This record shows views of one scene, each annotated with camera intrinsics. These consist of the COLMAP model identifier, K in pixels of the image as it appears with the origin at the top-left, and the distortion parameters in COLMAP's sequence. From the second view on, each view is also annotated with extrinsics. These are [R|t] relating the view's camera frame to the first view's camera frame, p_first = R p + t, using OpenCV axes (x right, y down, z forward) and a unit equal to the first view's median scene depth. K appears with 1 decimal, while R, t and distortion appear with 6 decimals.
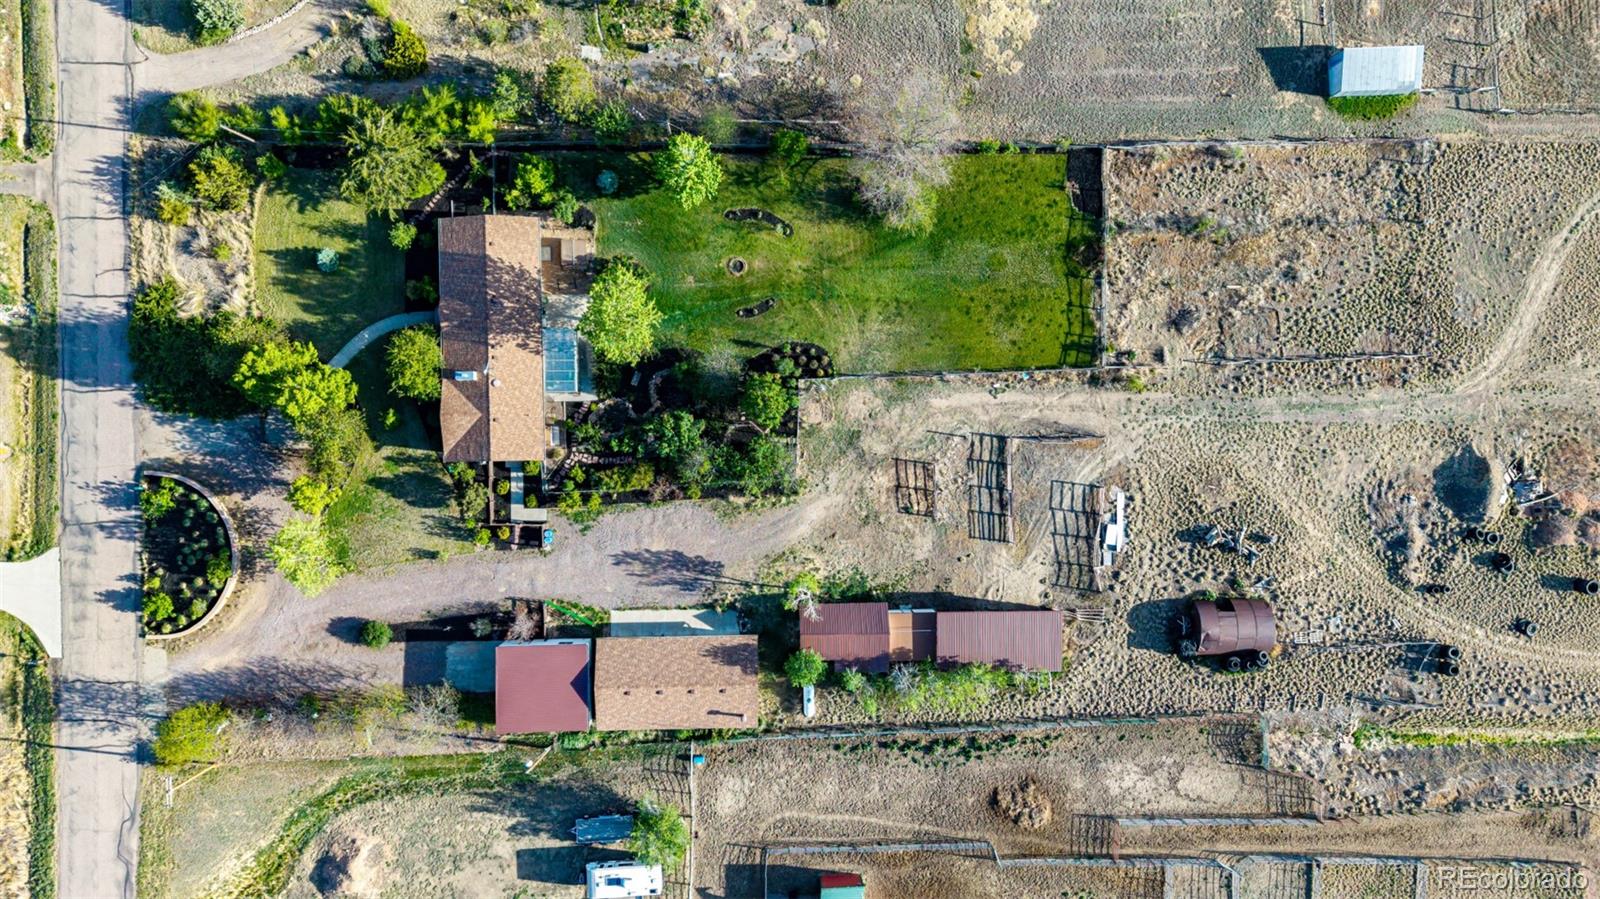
lens RADIAL K [[1075.1, 0, 803.3], [0, 1075.1, 445.2], [0, 0, 1]] dist [0.011663, -0.019912]
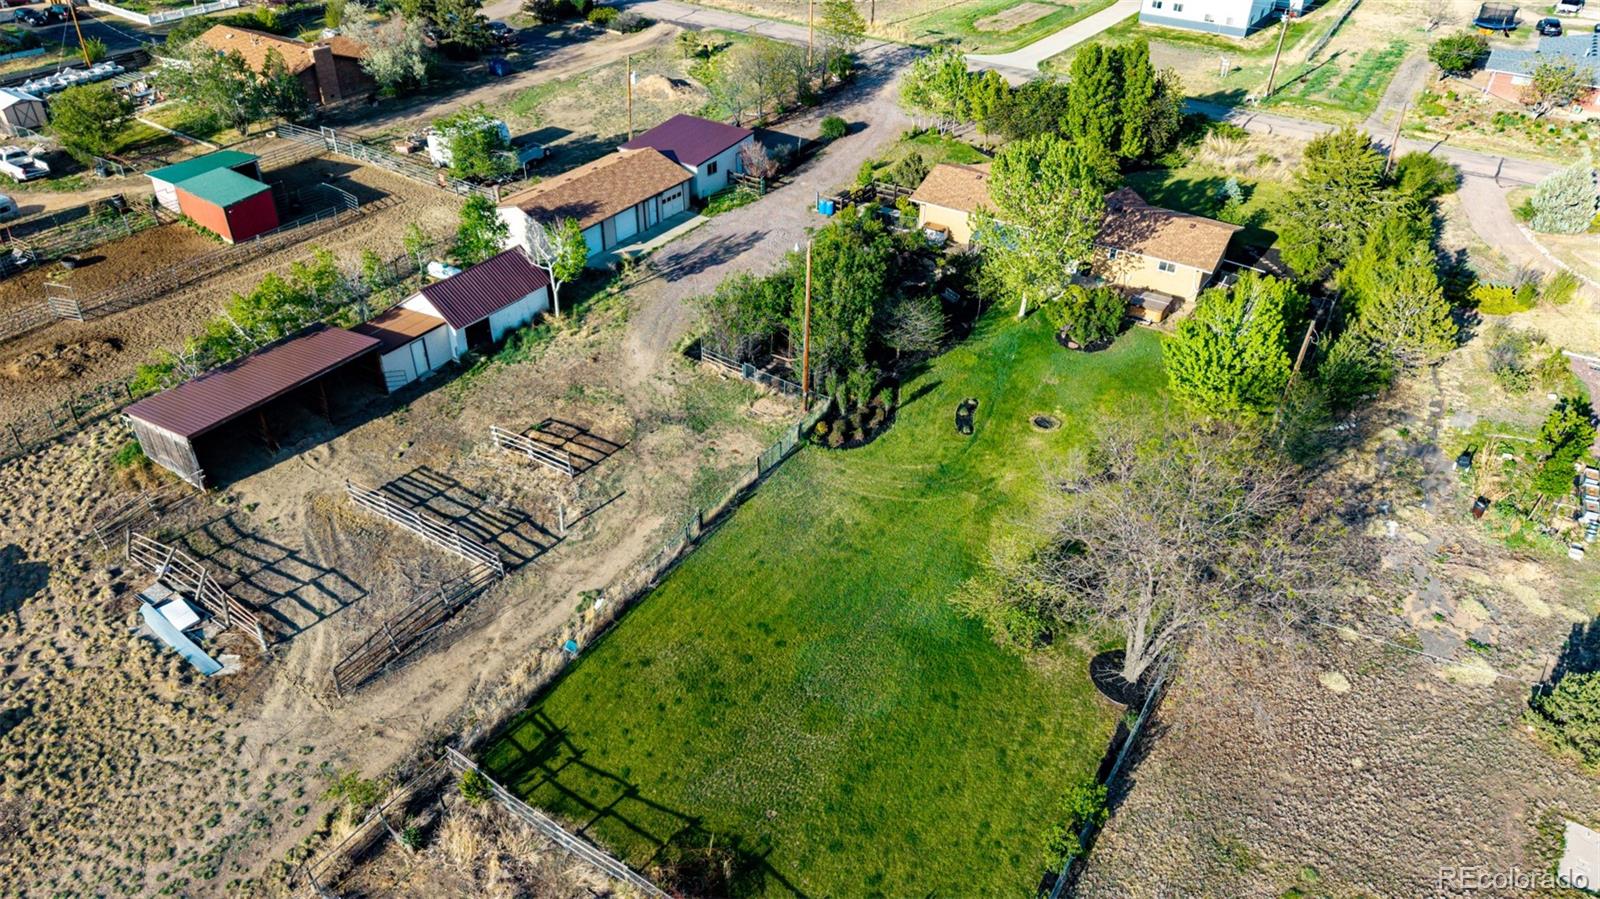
lens RADIAL K [[1075.1, 0, 801.2], [0, 1075.1, 450.2], [0, 0, 1]] dist [0.011663, -0.019912]
pose [[-0.543596, 0.431934, -0.719678, 0.450346], [-0.837958, -0.328580, 0.435732, -0.318923], [-0.048264, 0.839922, 0.540557, 0.698018]]
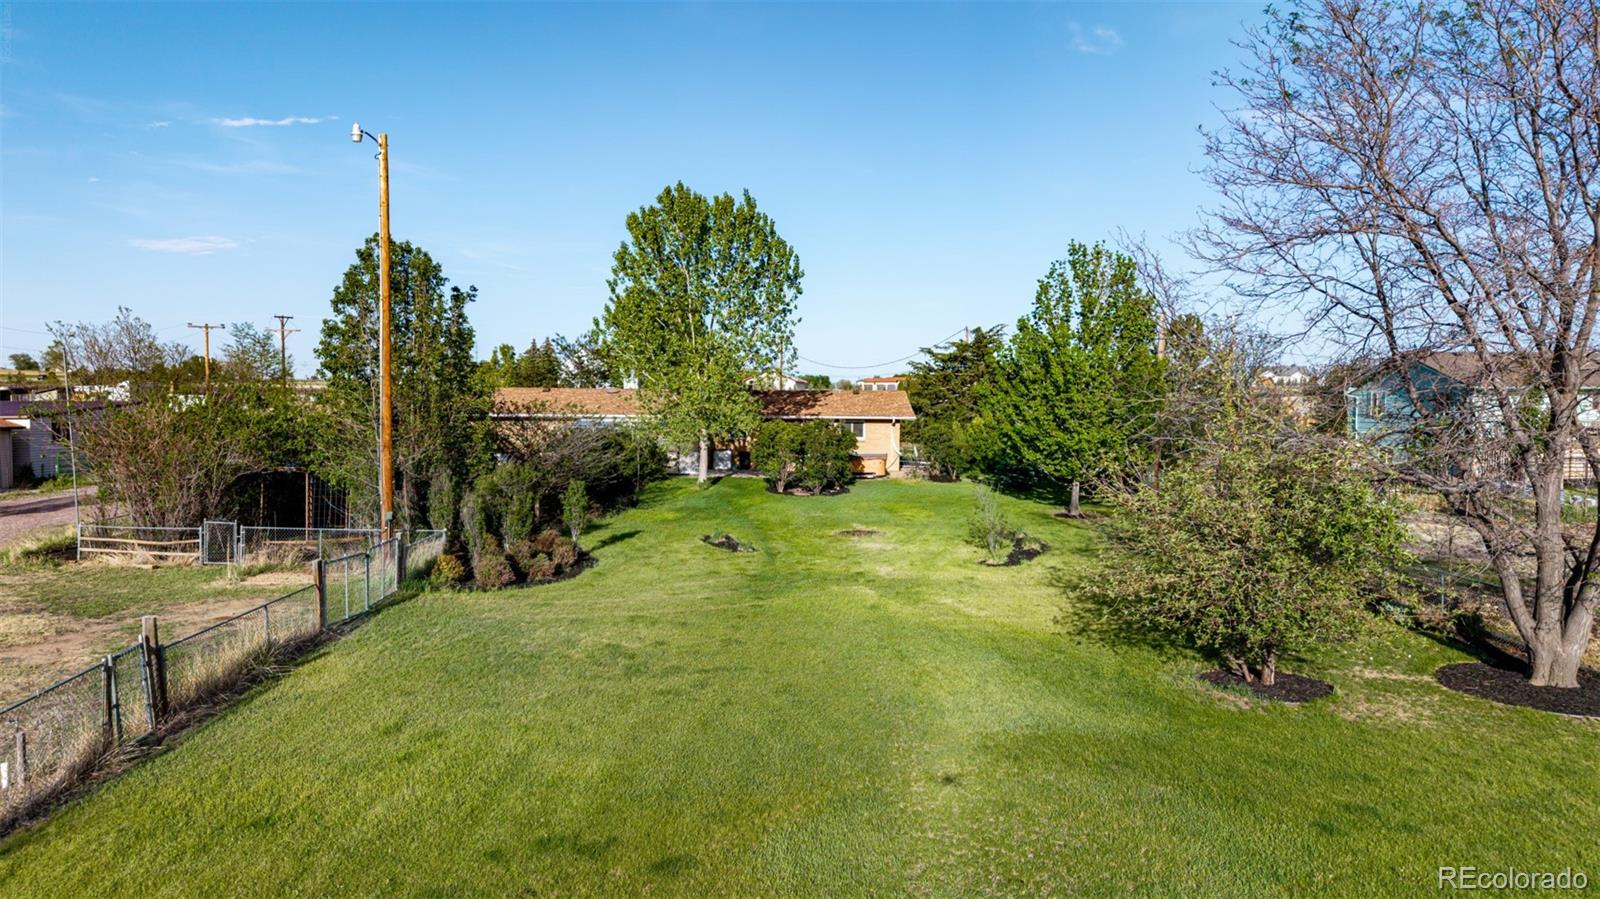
lens RADIAL K [[1075.1, 0, 803.4], [0, 1075.1, 448.6], [0, 0, 1]] dist [0.011663, -0.019912]
pose [[-0.001639, 0.023932, -0.999712, 0.266281], [-0.999983, 0.005544, 0.001772, -0.150307], [0.005585, 0.999698, 0.023923, 0.969930]]
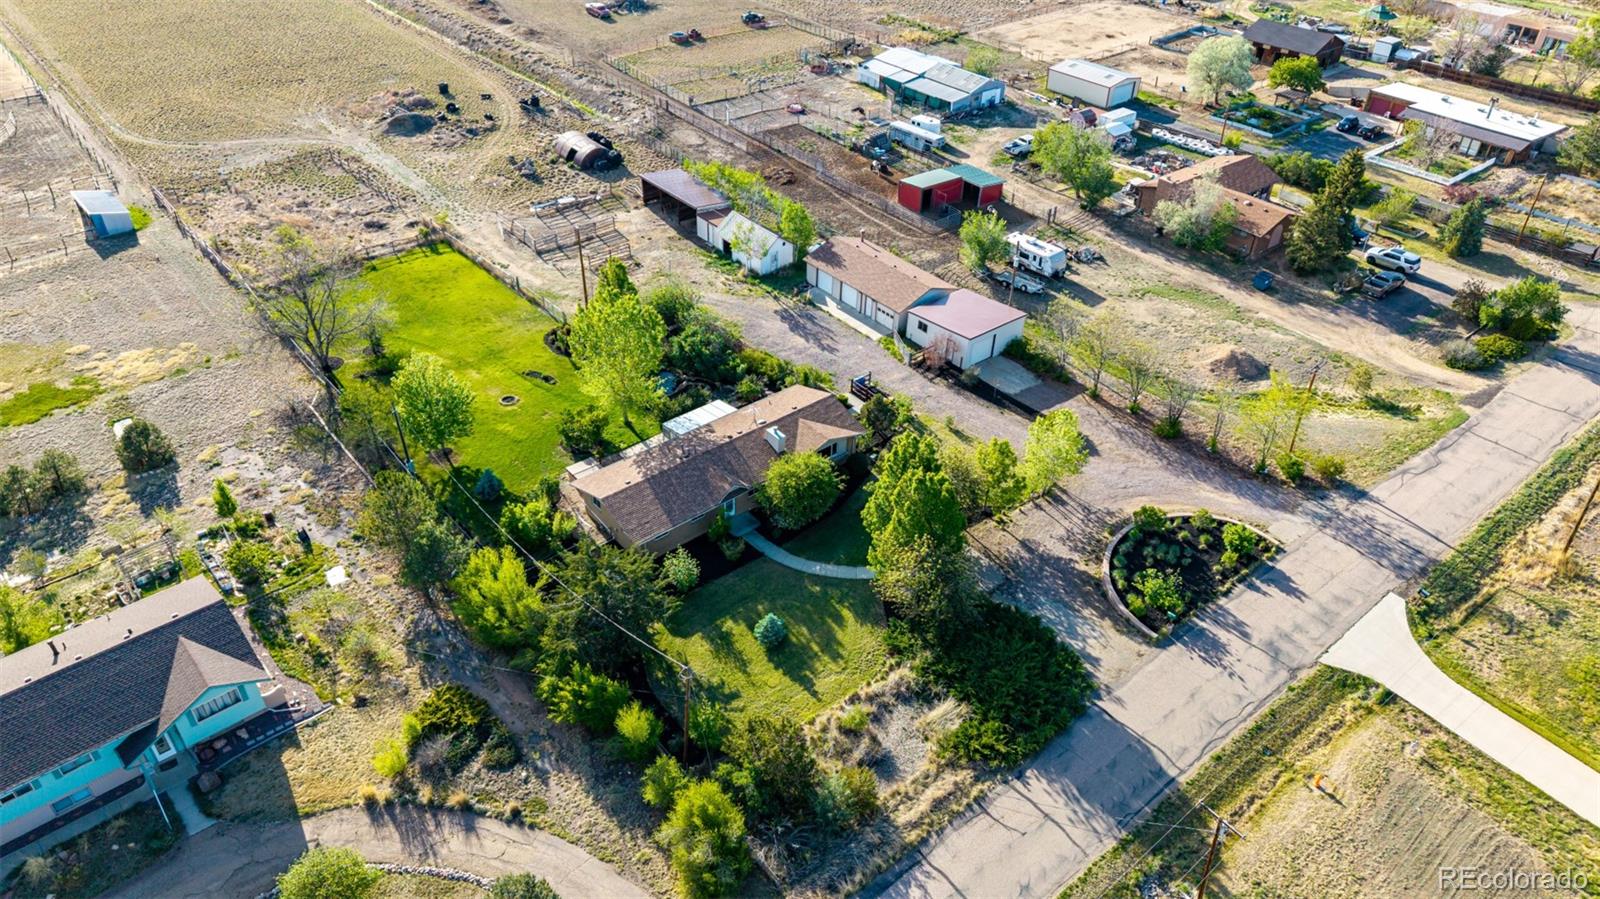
lens RADIAL K [[1075.1, 0, 810.9], [0, 1075.1, 447.9], [0, 0, 1]] dist [0.011663, -0.019912]
pose [[-0.631978, -0.503338, 0.589283, -0.795625], [0.772886, -0.353407, 0.527021, -0.470050], [-0.057013, 0.788514, 0.612368, 0.453514]]
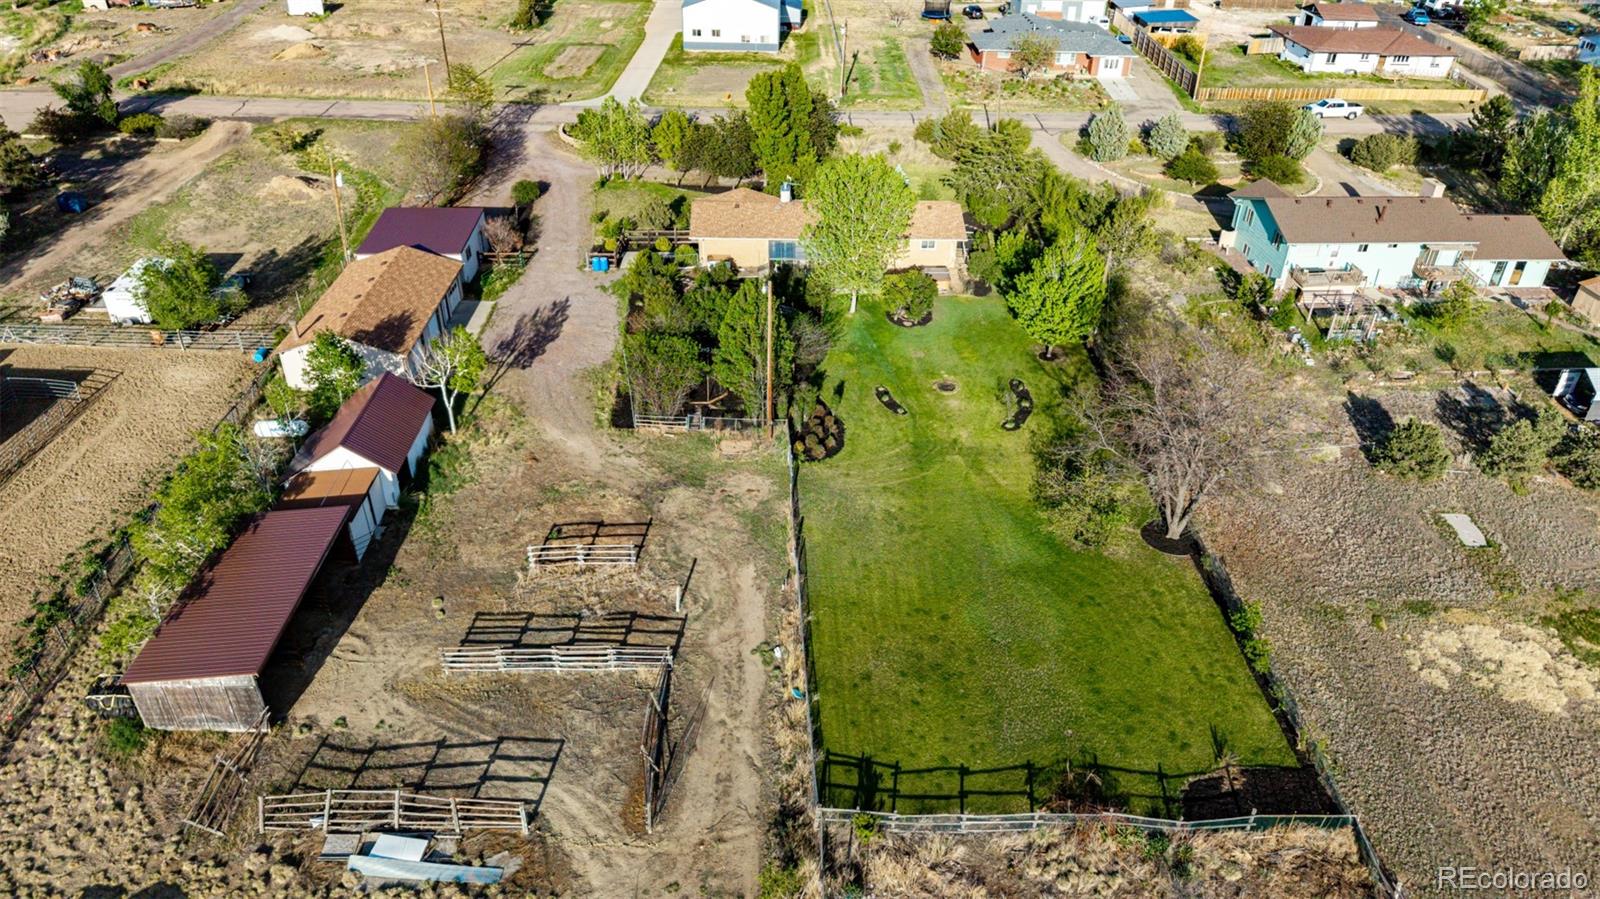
lens RADIAL K [[1075.1, 0, 805.2], [0, 1075.1, 450.6], [0, 0, 1]] dist [0.011663, -0.019912]
pose [[0.017507, 0.503268, -0.863953, 0.569778], [-0.999576, -0.011303, -0.026839, -0.055071], [-0.023272, 0.864057, 0.502856, 0.685138]]
